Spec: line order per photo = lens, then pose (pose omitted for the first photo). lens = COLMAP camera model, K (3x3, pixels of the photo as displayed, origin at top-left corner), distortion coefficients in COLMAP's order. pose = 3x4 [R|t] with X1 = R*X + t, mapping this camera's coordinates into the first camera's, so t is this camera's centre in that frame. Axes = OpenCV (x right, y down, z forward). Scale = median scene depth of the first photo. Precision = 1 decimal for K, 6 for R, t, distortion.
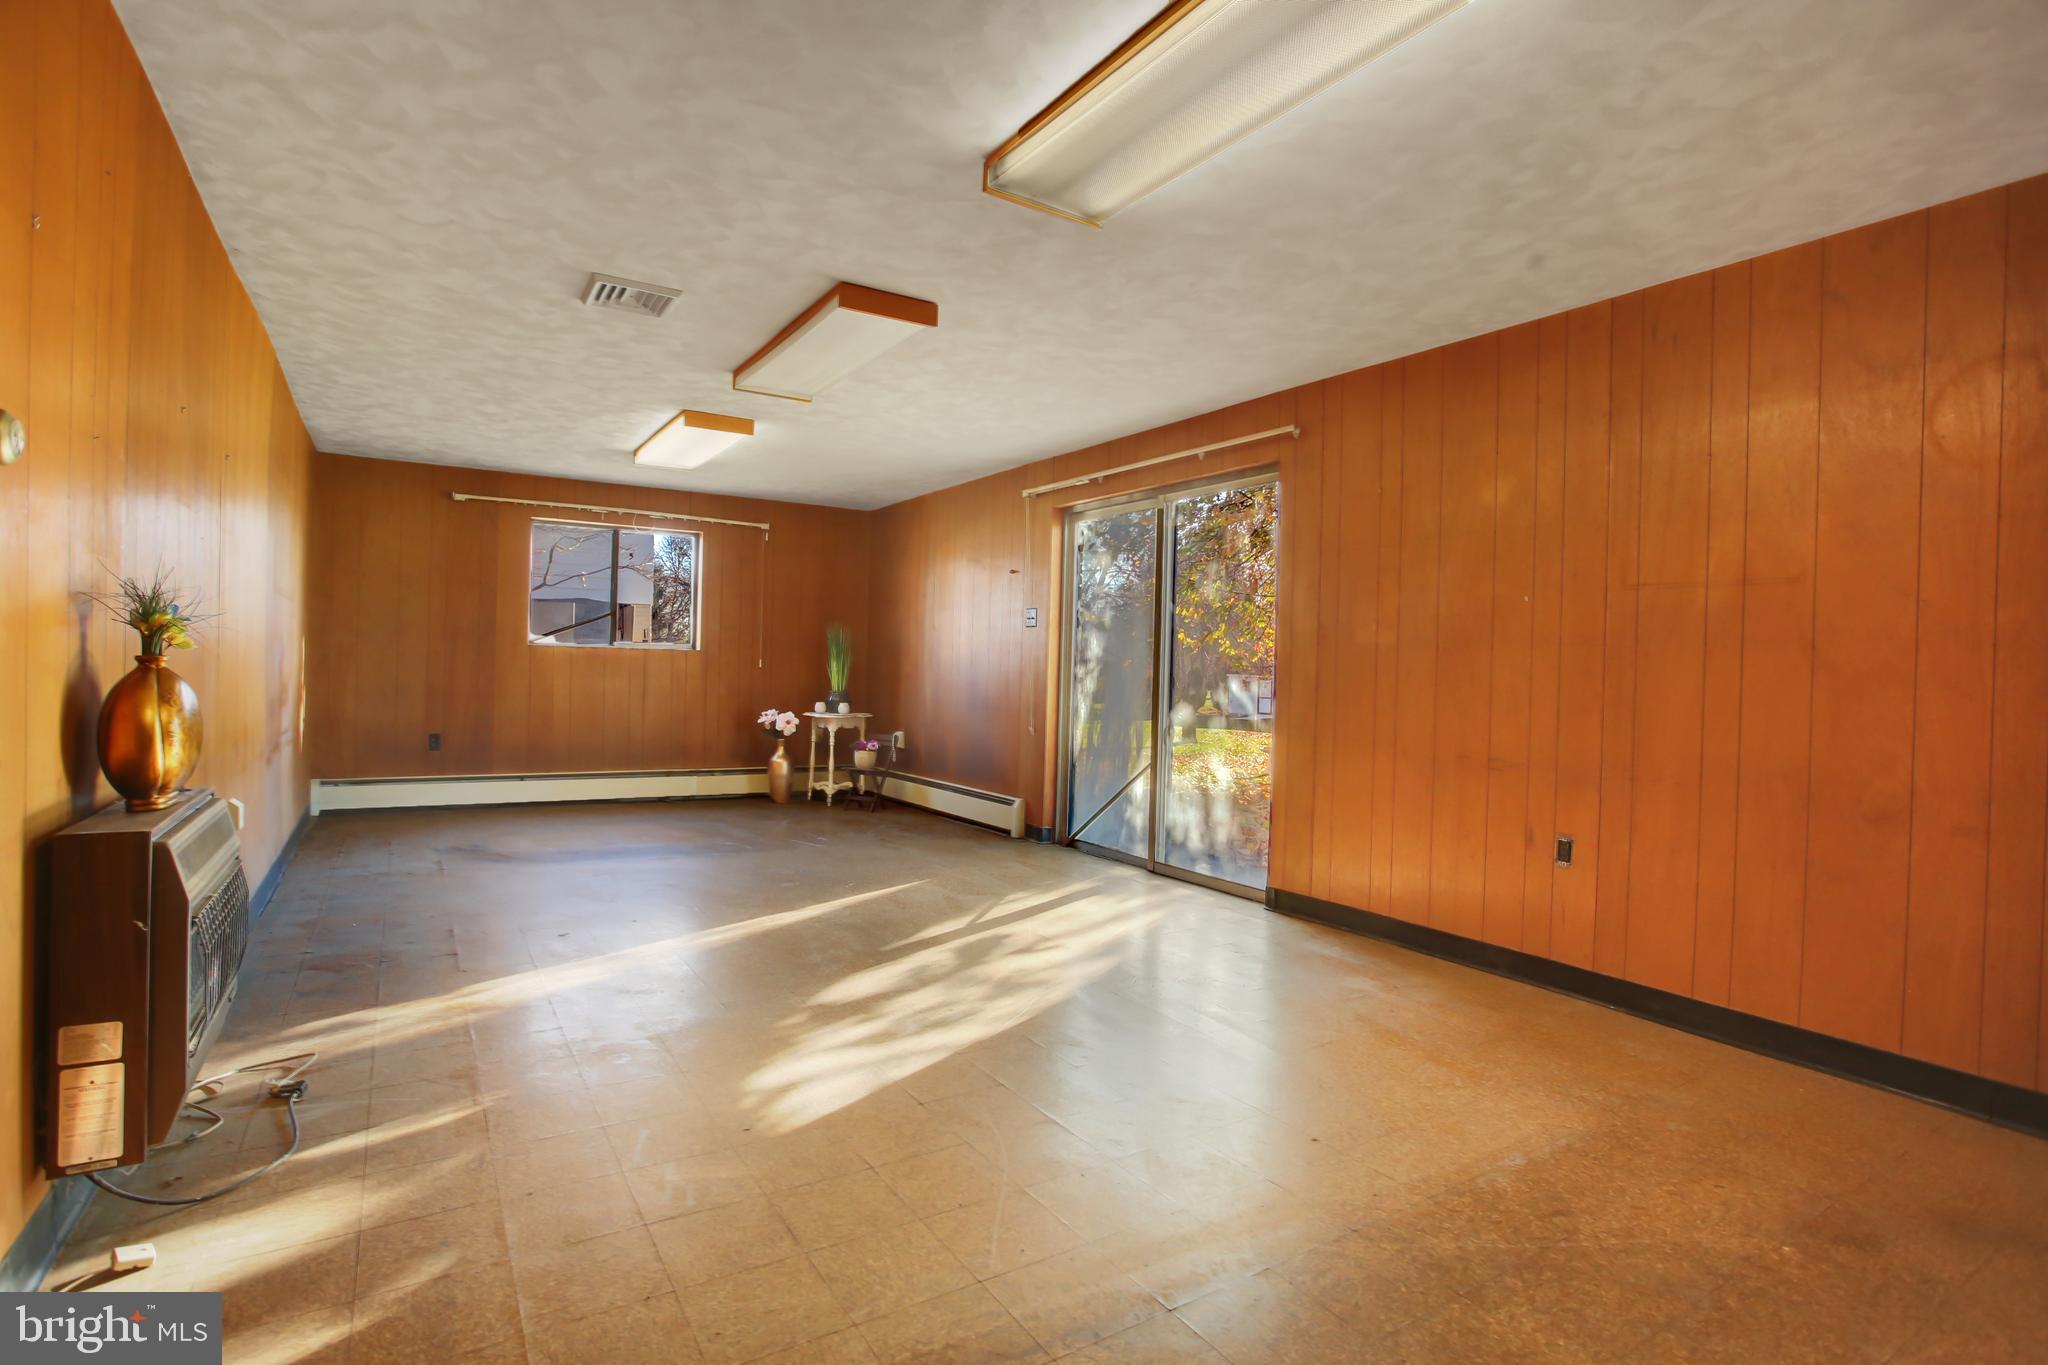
lens RADIAL K [[1022.2, 0, 1033.0], [0, 1022.2, 667.8], [0, 0, 1]] dist [-0.089264, 0.043638]
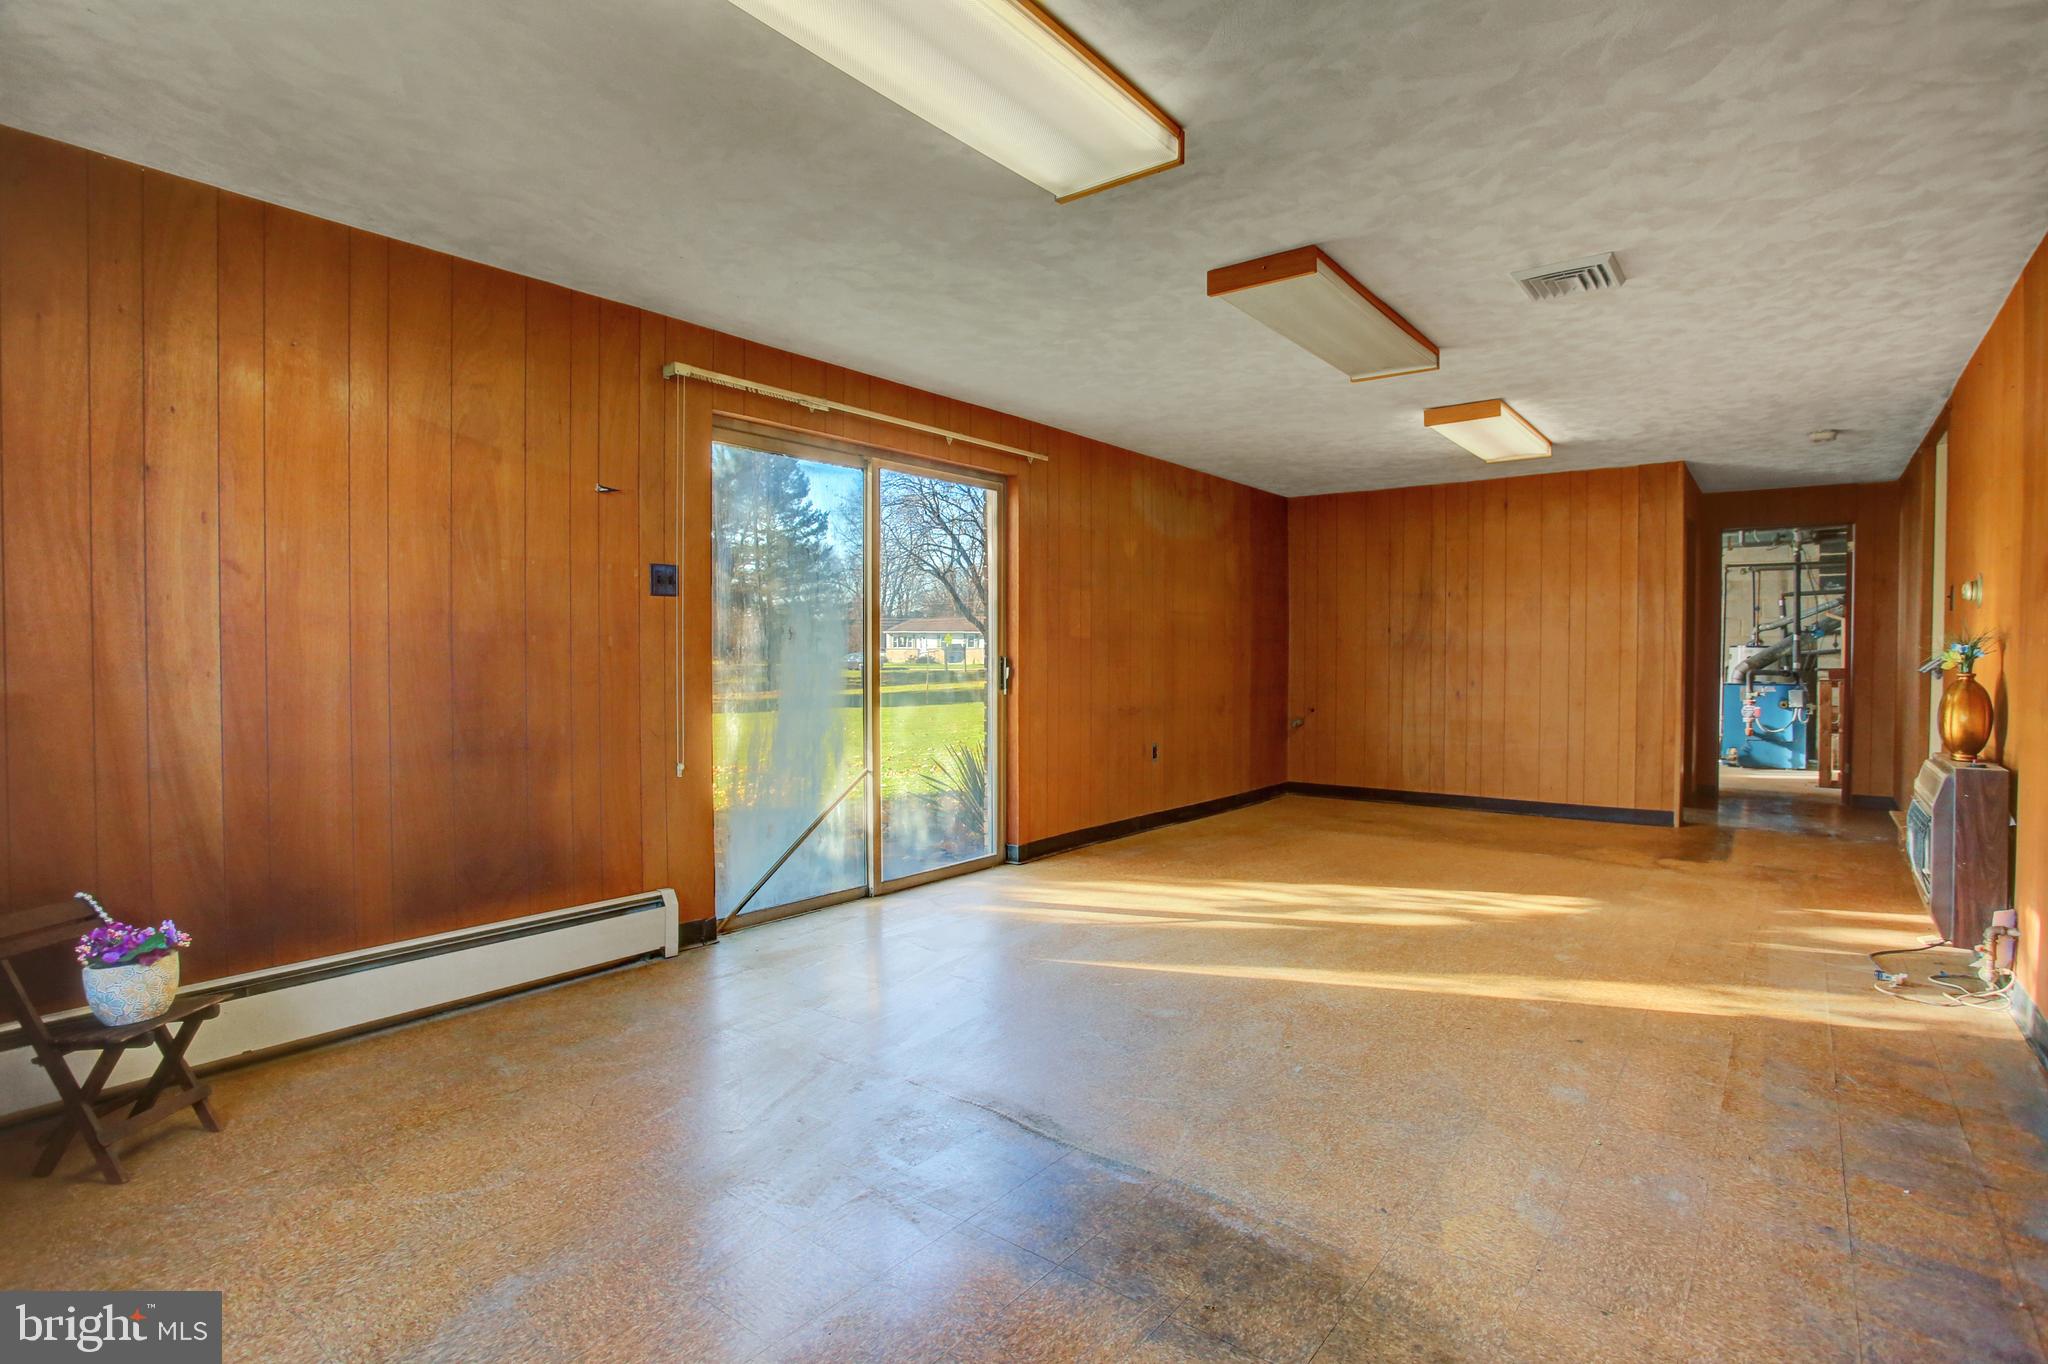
lens RADIAL K [[1022.2, 0, 1033.0], [0, 1022.2, 667.3], [0, 0, 1]] dist [-0.089264, 0.043638]
pose [[-0.340221, -0.038357, 0.939563, -0.795544], [-0.009625, 0.999257, 0.037308, -0.028875], [-0.940296, 0.003649, -0.340338, 1.274868]]
